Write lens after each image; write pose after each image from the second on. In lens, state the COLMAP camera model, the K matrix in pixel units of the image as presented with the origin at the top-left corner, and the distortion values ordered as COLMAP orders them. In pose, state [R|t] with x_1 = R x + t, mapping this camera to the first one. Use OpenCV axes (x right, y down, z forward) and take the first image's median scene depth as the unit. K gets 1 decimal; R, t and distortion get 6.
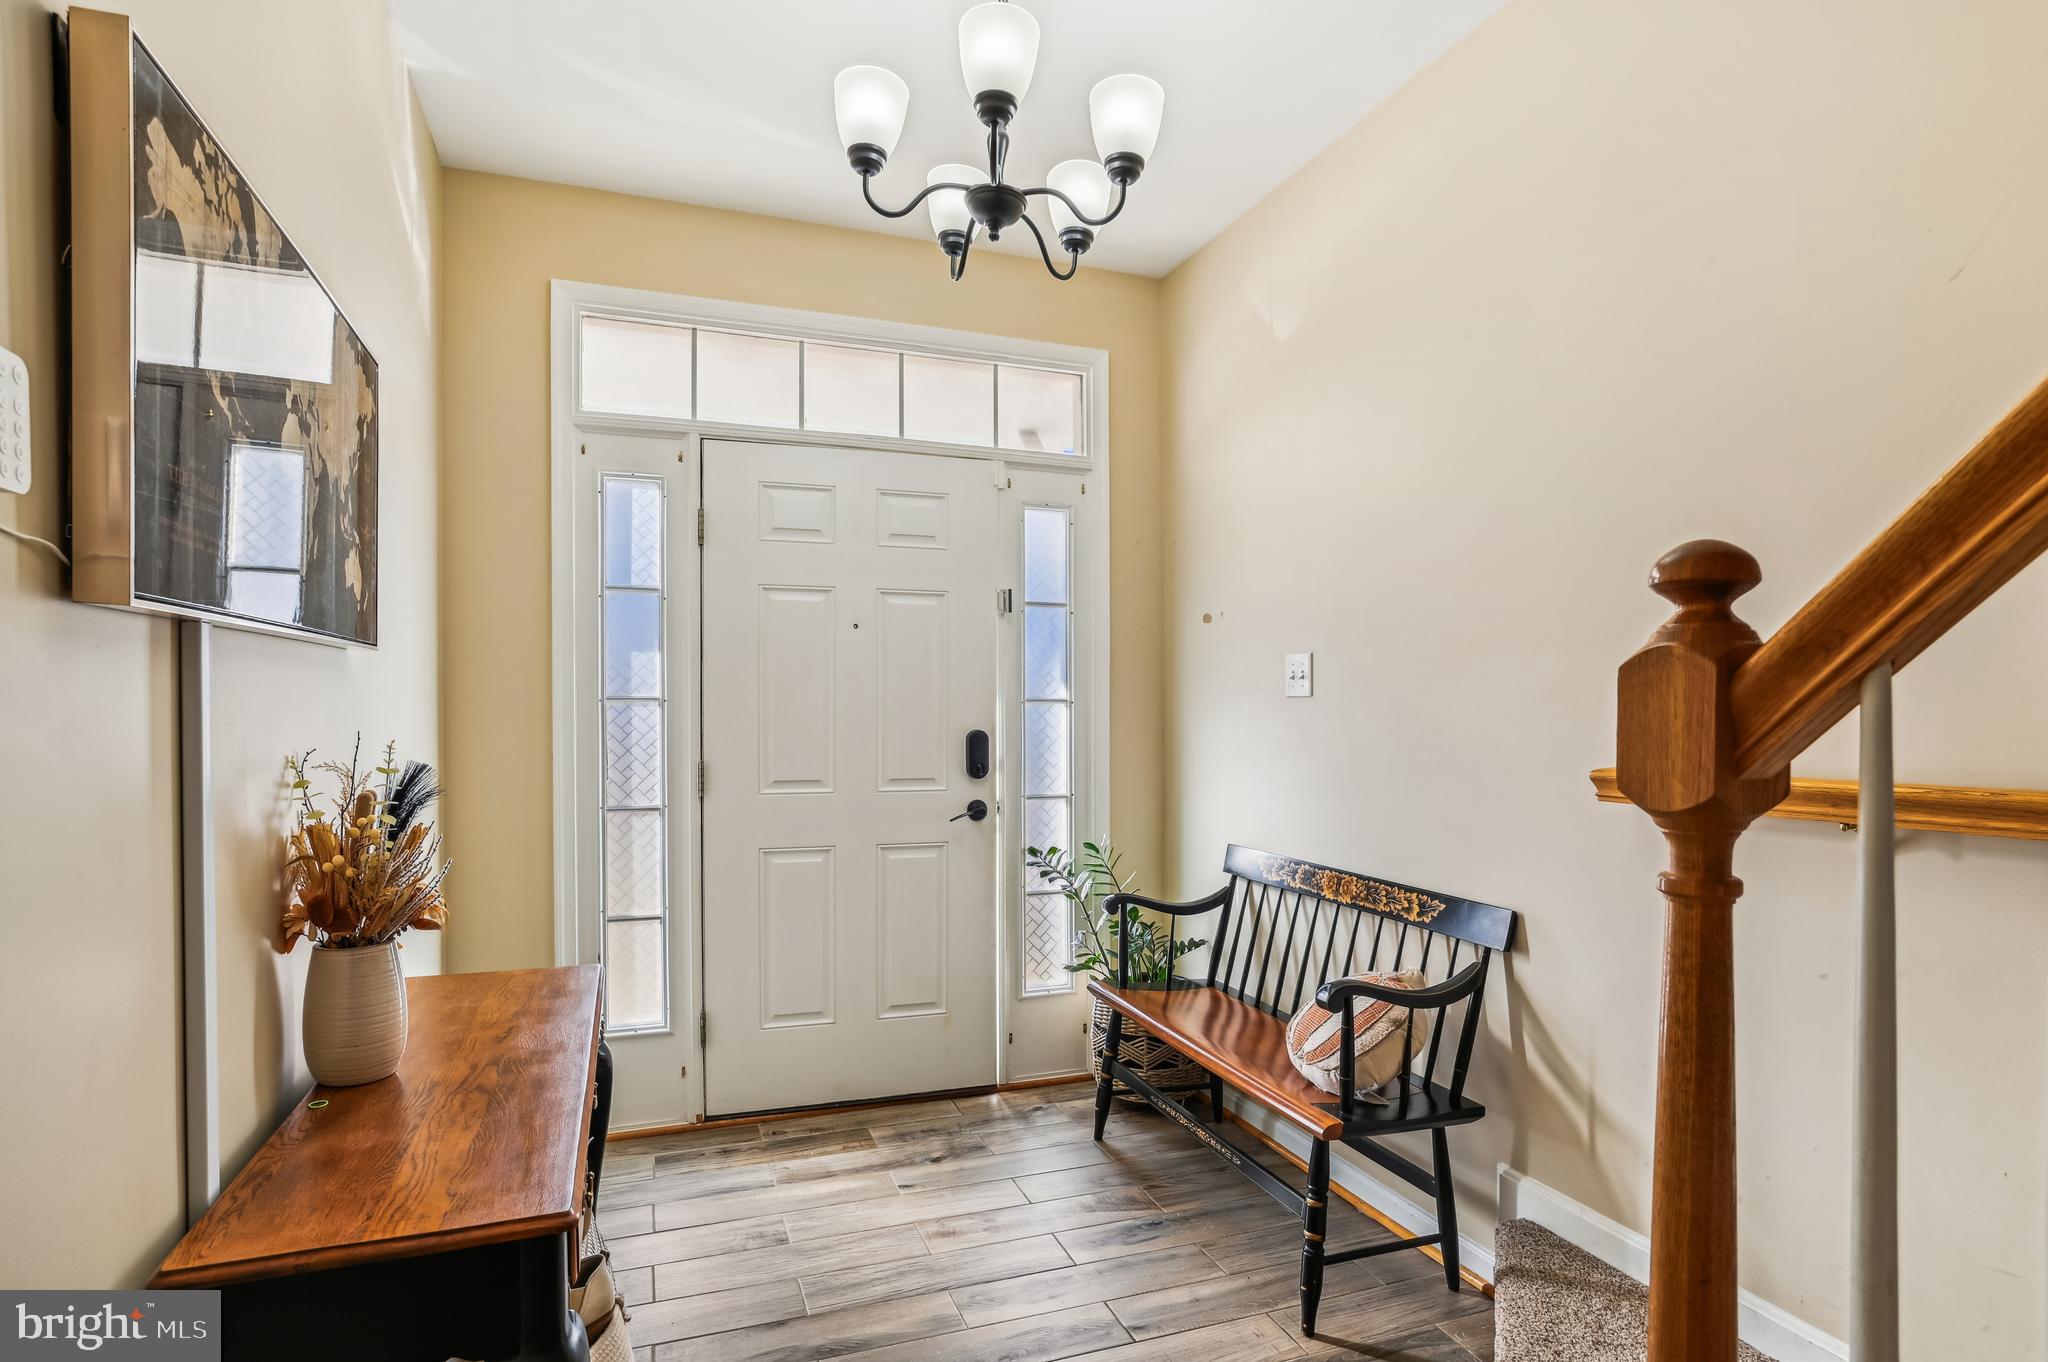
lens RADIAL K [[1071.4, 0, 1026.8], [0, 1071.4, 693.7], [0, 0, 1]] dist [-0.013170, 0.002528]
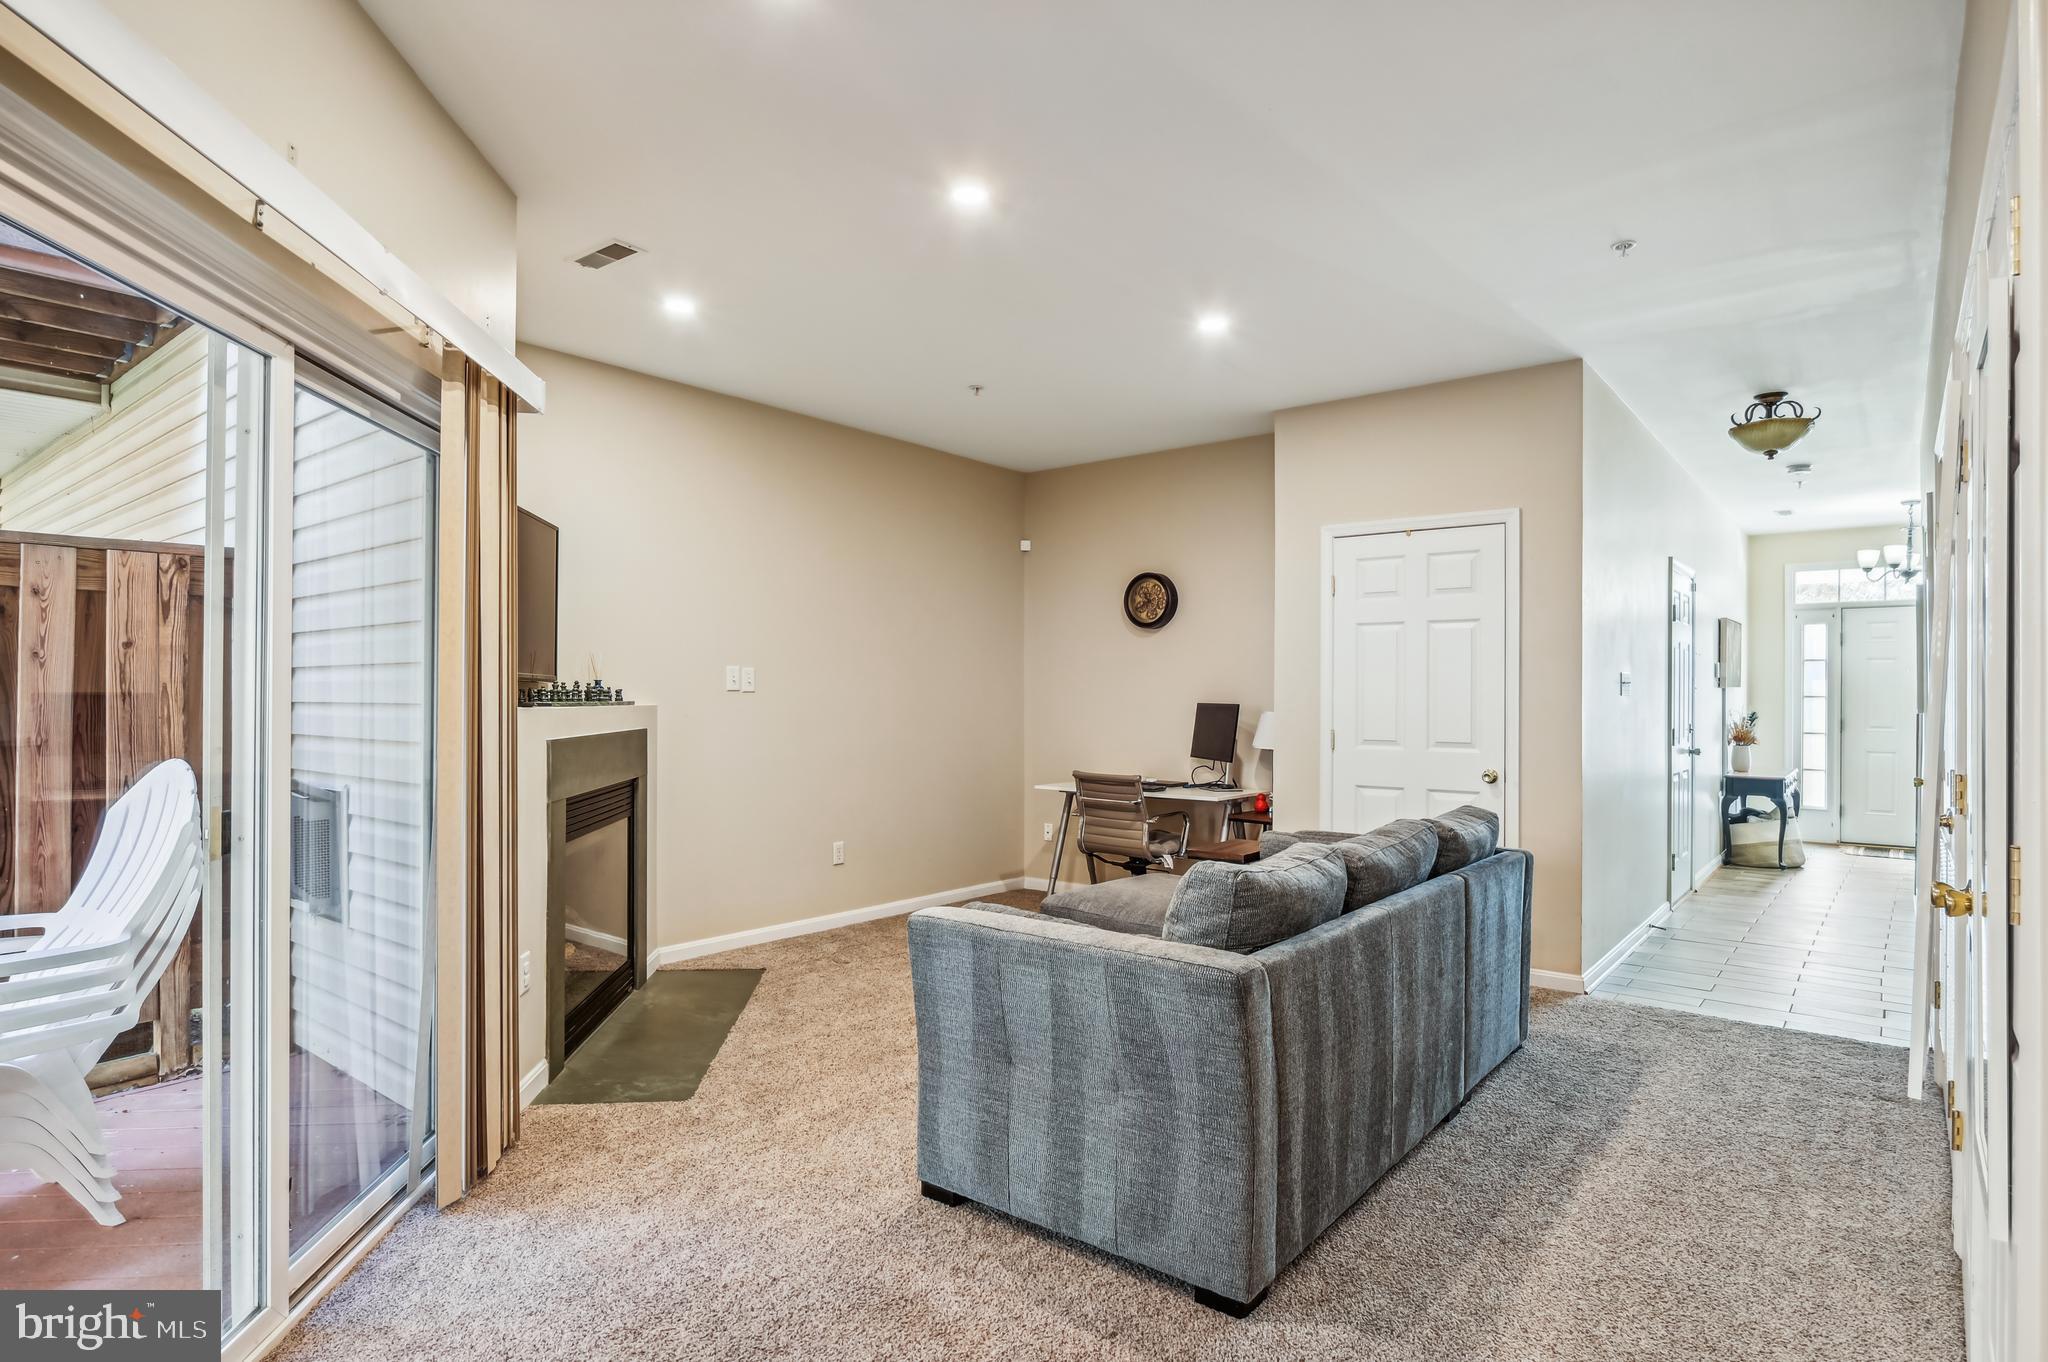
lens RADIAL K [[1071.4, 0, 1026.8], [0, 1071.4, 693.7], [0, 0, 1]] dist [-0.013170, 0.002528]
pose [[0.510289, 0.001530, -0.860002, 1.079611], [-0.004936, 0.999987, -0.001150, 0.001960], [0.859989, 0.004831, 0.510290, -2.437791]]
